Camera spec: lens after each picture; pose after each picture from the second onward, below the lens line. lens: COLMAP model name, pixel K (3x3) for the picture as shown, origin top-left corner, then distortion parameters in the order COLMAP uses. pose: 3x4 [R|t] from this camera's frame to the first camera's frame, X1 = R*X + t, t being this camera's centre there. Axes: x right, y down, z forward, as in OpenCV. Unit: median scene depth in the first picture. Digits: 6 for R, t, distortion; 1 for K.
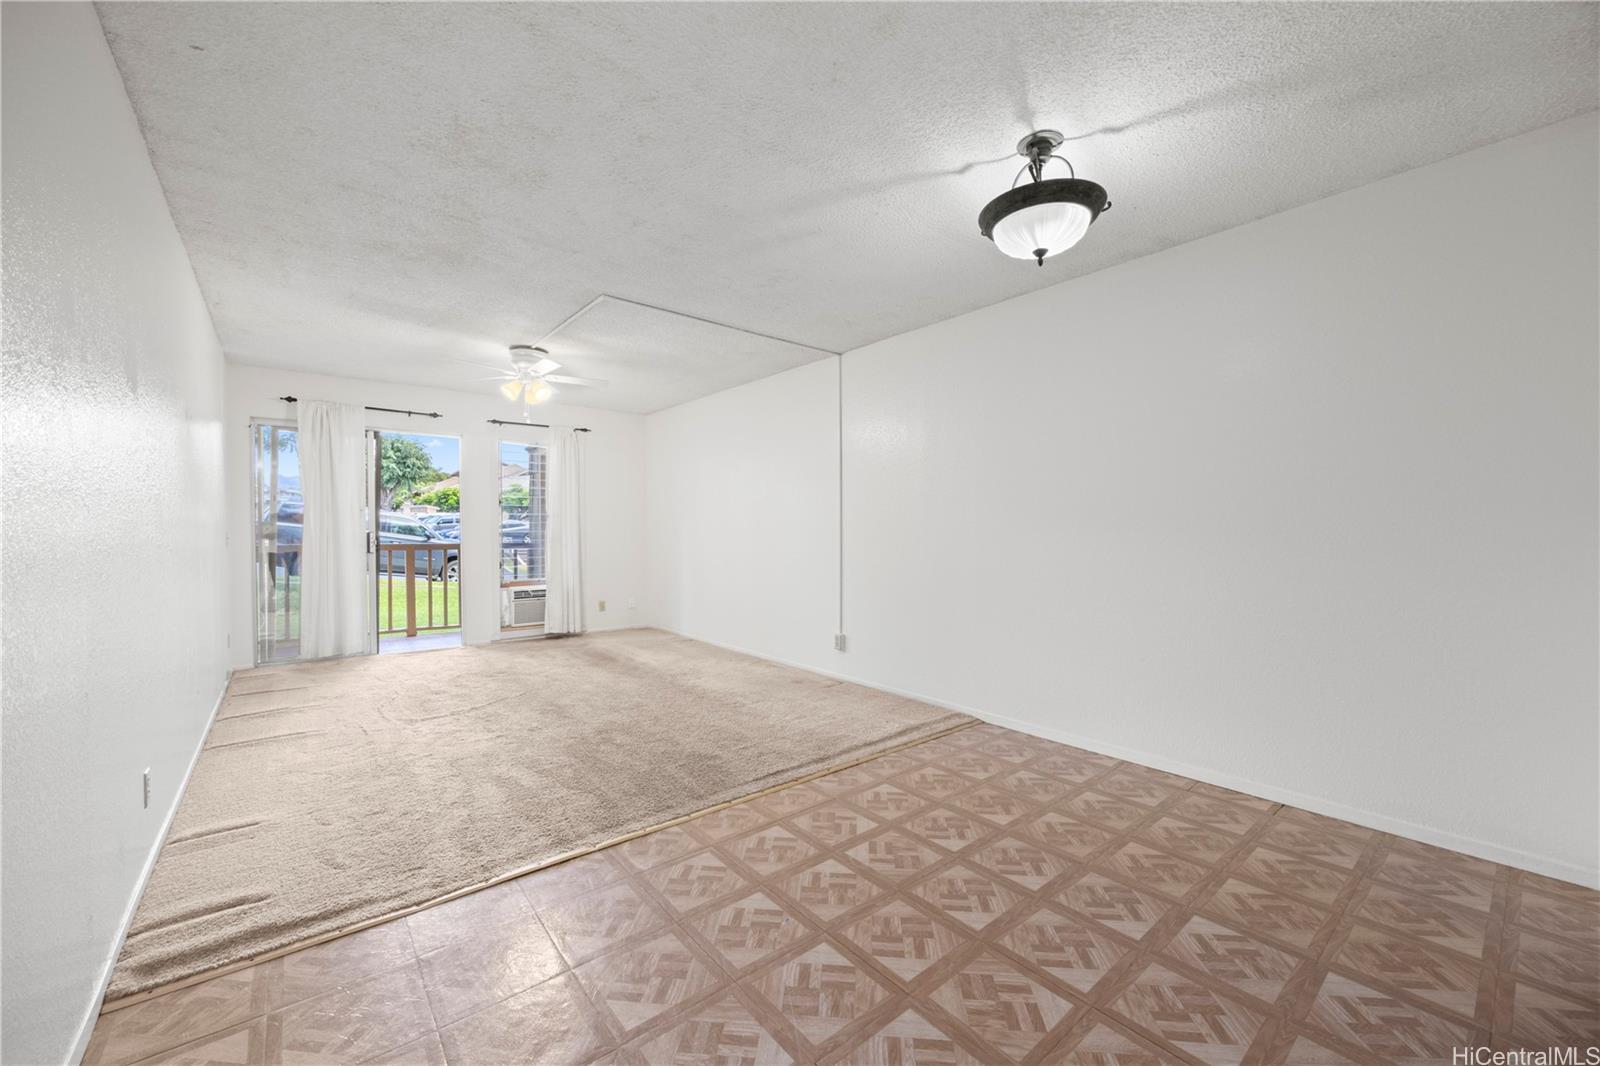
lens RADIAL K [[614.6, 0, 795.6], [0, 614.6, 527.3], [0, 0, 1]] dist [0.000519, 0.000036]
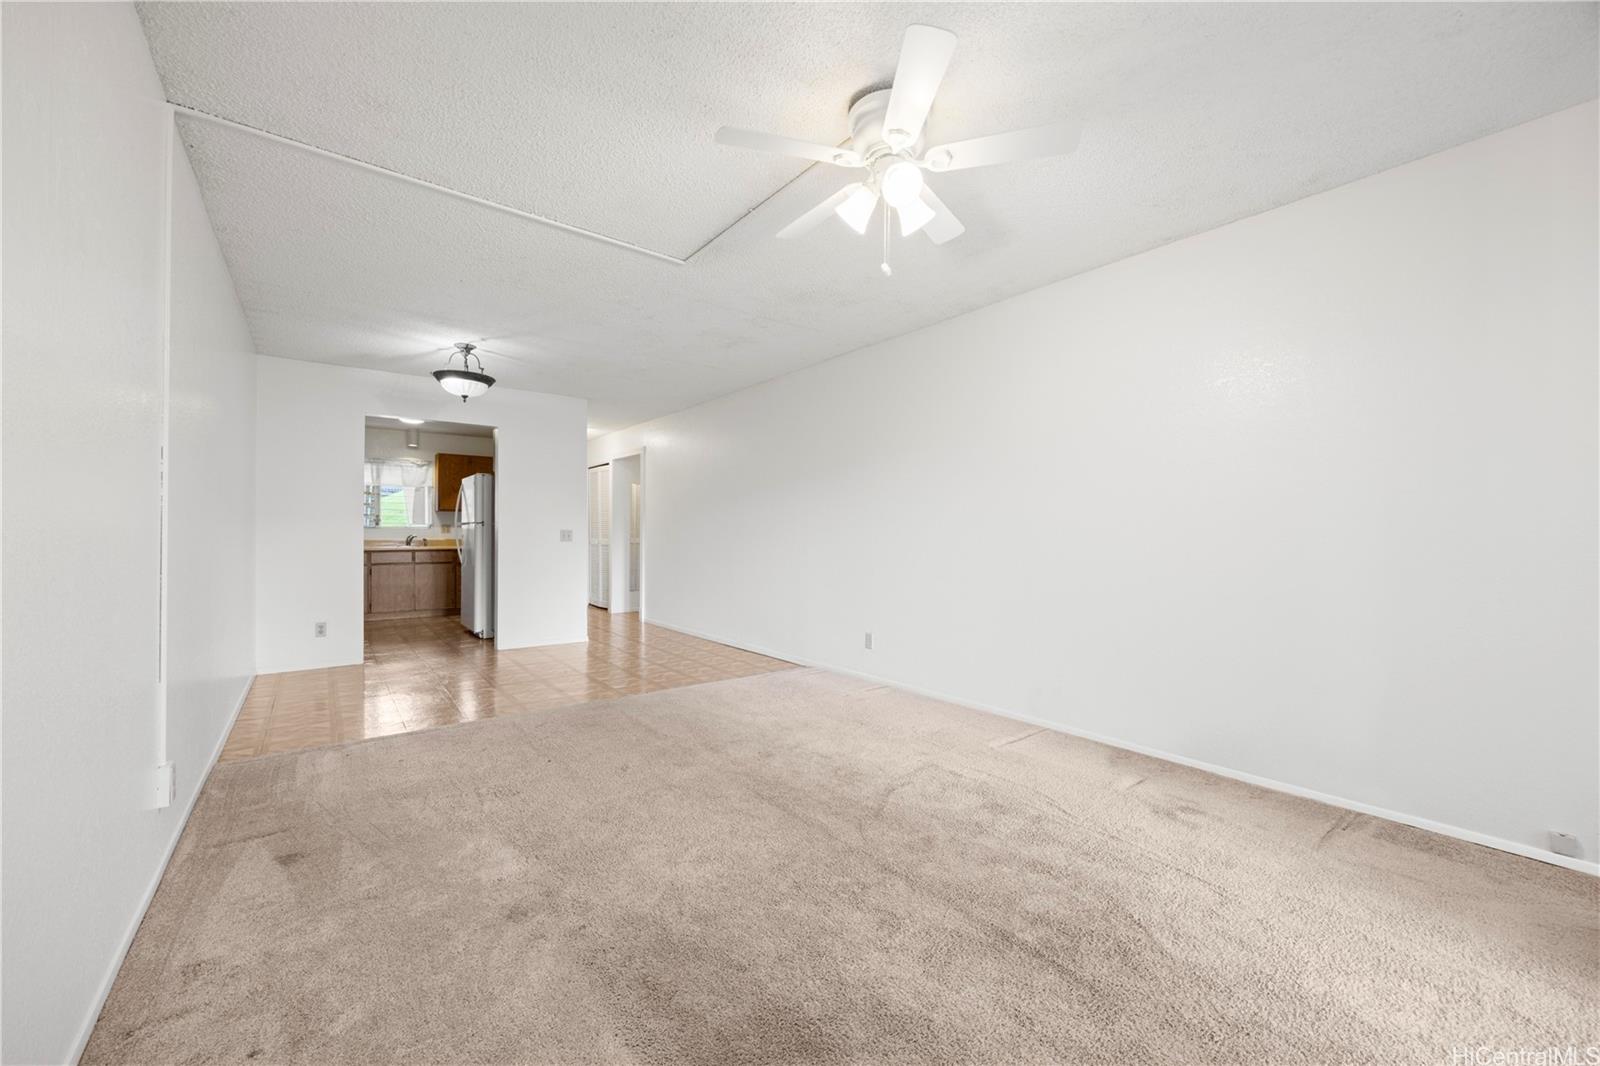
lens RADIAL K [[616.6, 0, 806.1], [0, 616.6, 529.1], [0, 0, 1]] dist [-0.000811, -0.000100]
pose [[-0.999898, 0.003394, 0.013851, -0.510226], [0.003332, 0.999984, -0.004472, 0.012597], [-0.013866, -0.004425, -0.999894, 1.944855]]
